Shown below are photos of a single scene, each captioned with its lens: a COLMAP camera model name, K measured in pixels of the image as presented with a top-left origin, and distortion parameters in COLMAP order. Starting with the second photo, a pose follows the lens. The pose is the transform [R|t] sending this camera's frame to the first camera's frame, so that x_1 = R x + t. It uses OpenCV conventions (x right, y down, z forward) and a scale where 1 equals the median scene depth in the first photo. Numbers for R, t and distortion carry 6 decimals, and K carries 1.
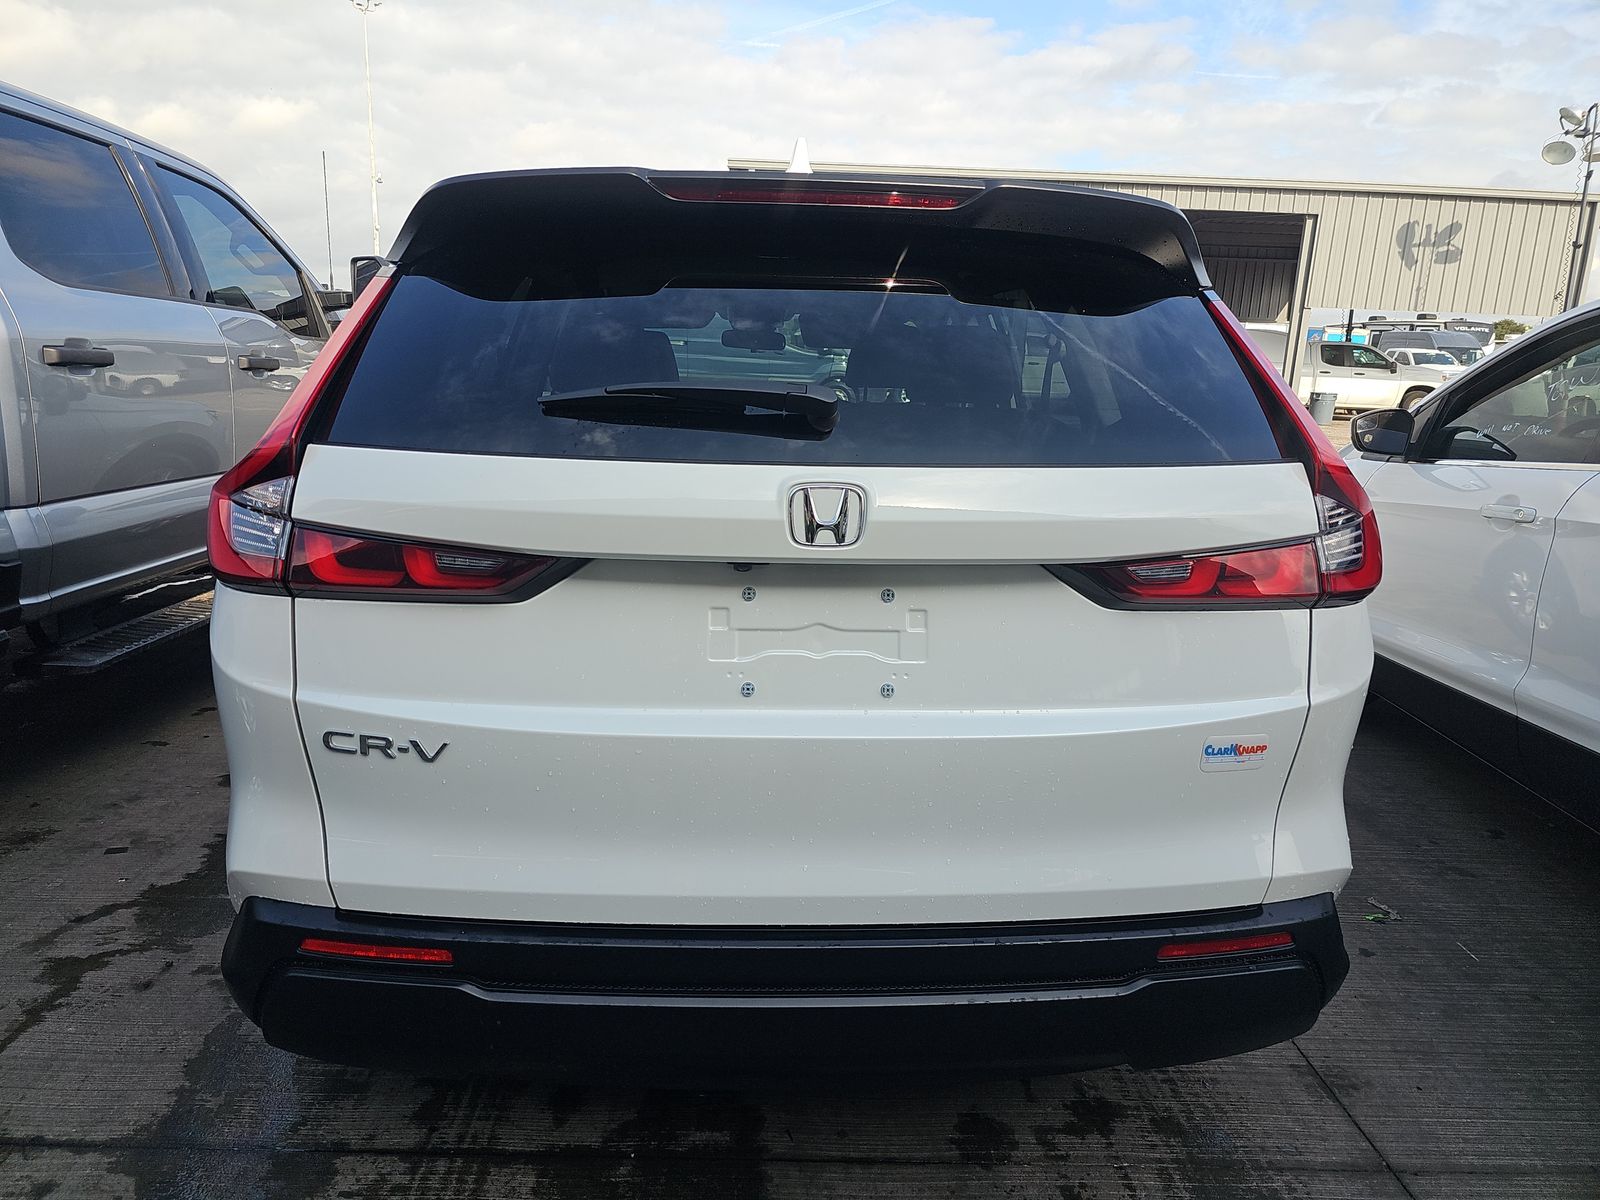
lens RADIAL K [[1075.7, 0, 781.5], [0, 1075.7, 592.5], [0, 0, 1]] dist [0.040134, -0.039960]
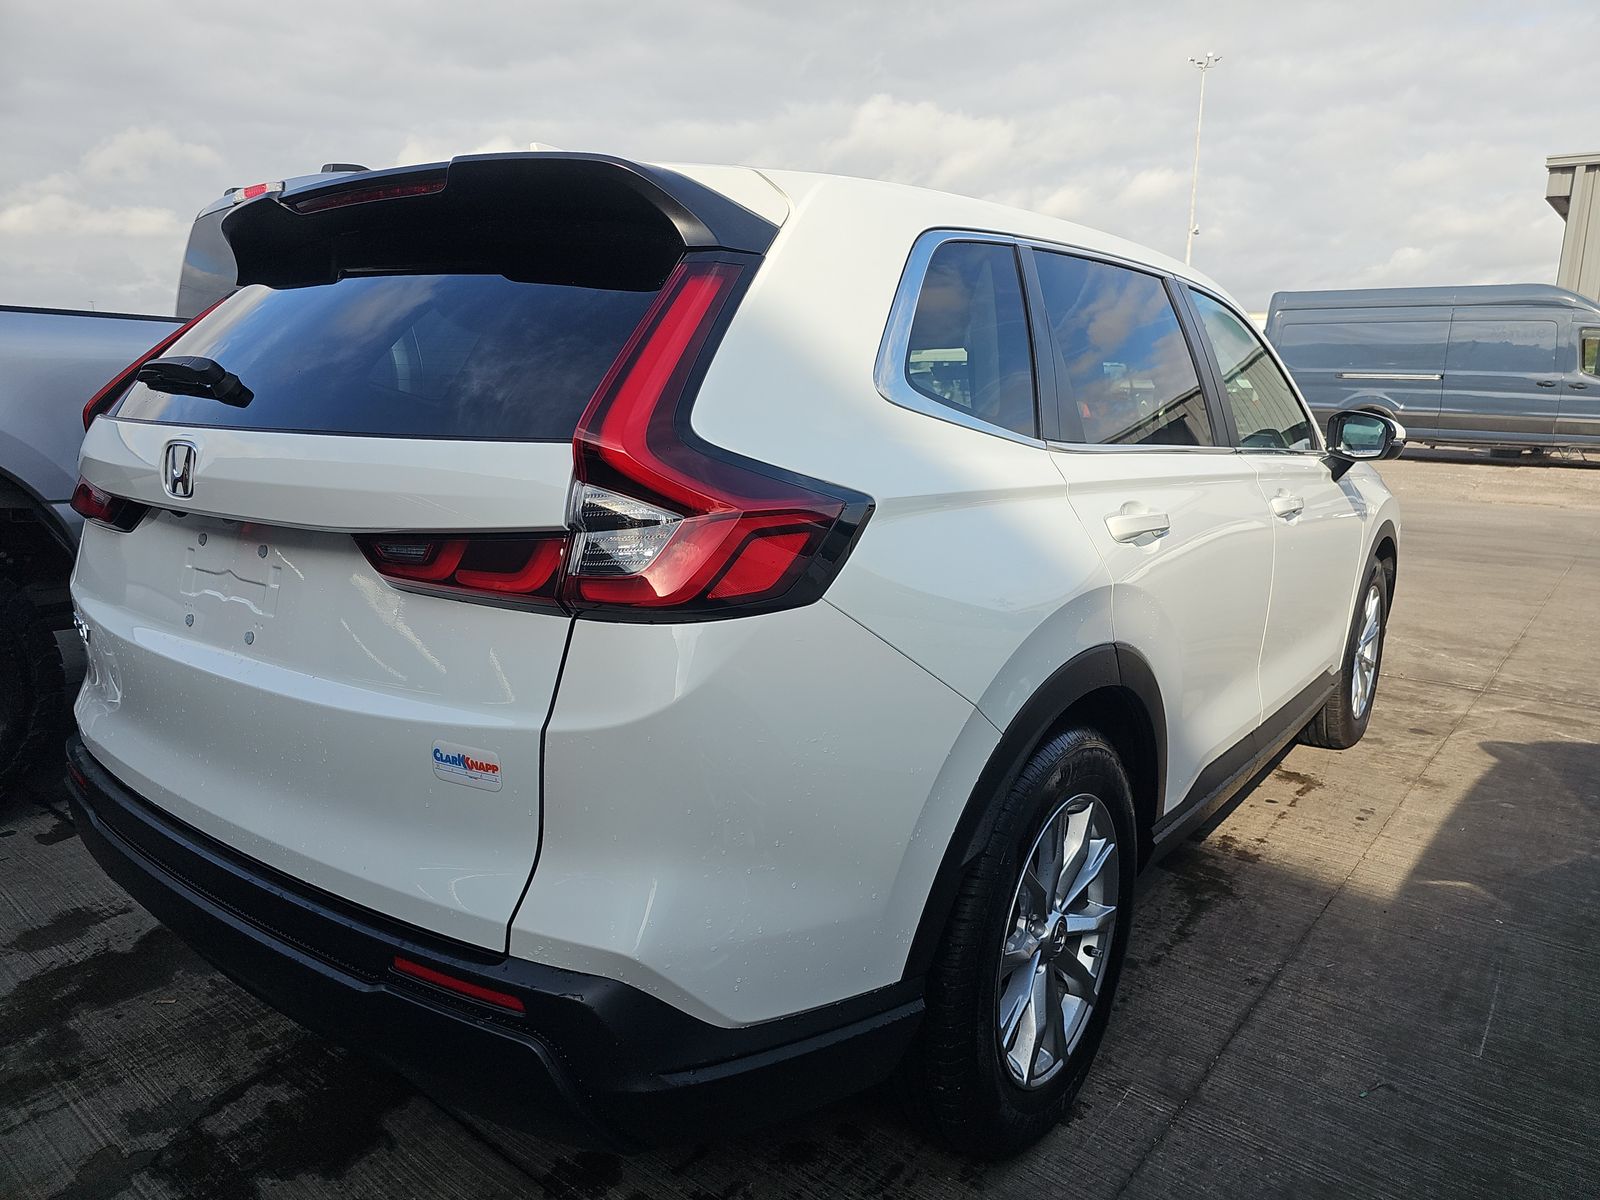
lens RADIAL K [[1075.7, 0, 799.9], [0, 1075.7, 606.8], [0, 0, 1]] dist [0.040134, -0.039960]
pose [[0.762201, 0.114186, -0.637191, 1.198329], [-0.134492, 0.990774, 0.016672, -0.032039], [0.633216, 0.072990, 0.770526, 0.494925]]
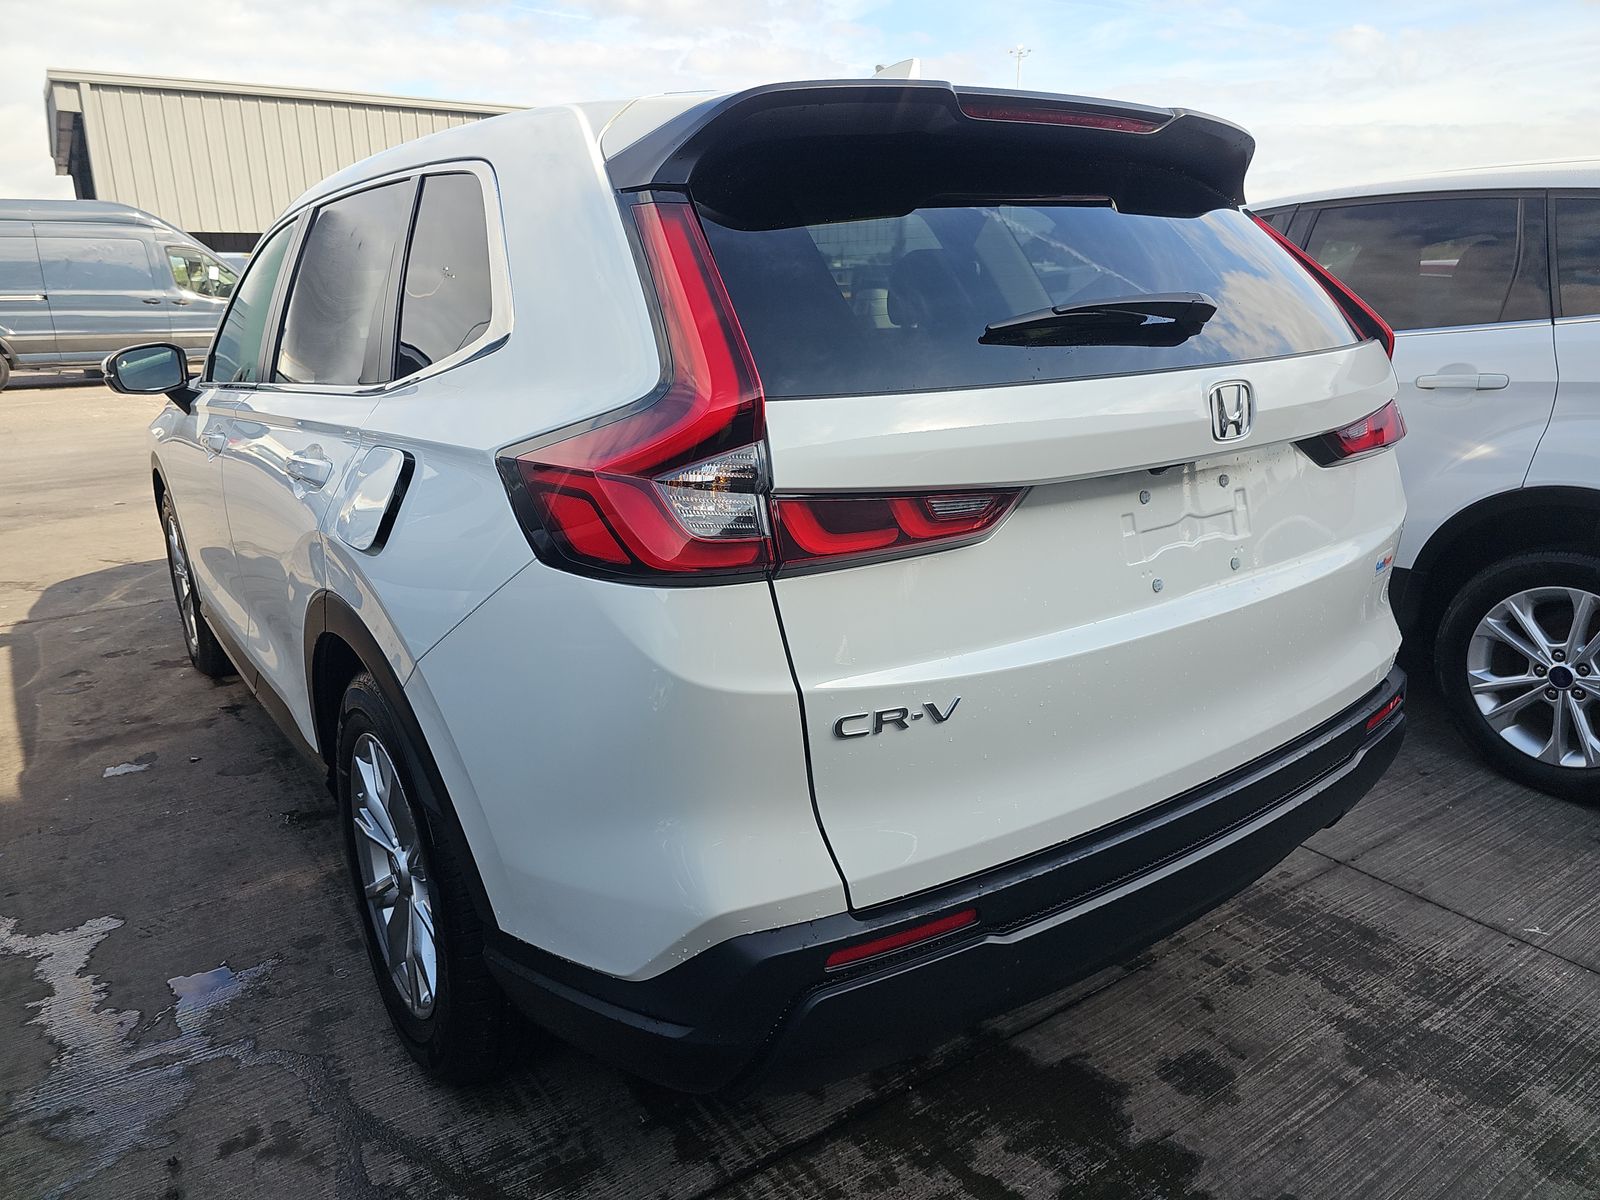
lens RADIAL K [[1075.7, 0, 810.6], [0, 1075.7, 598.3], [0, 0, 1]] dist [0.040134, -0.039960]
pose [[0.836183, -0.195061, 0.512591, -0.859438], [0.165784, 0.980791, 0.102787, -0.063534], [-0.522794, -0.000969, 0.852458, 0.250868]]
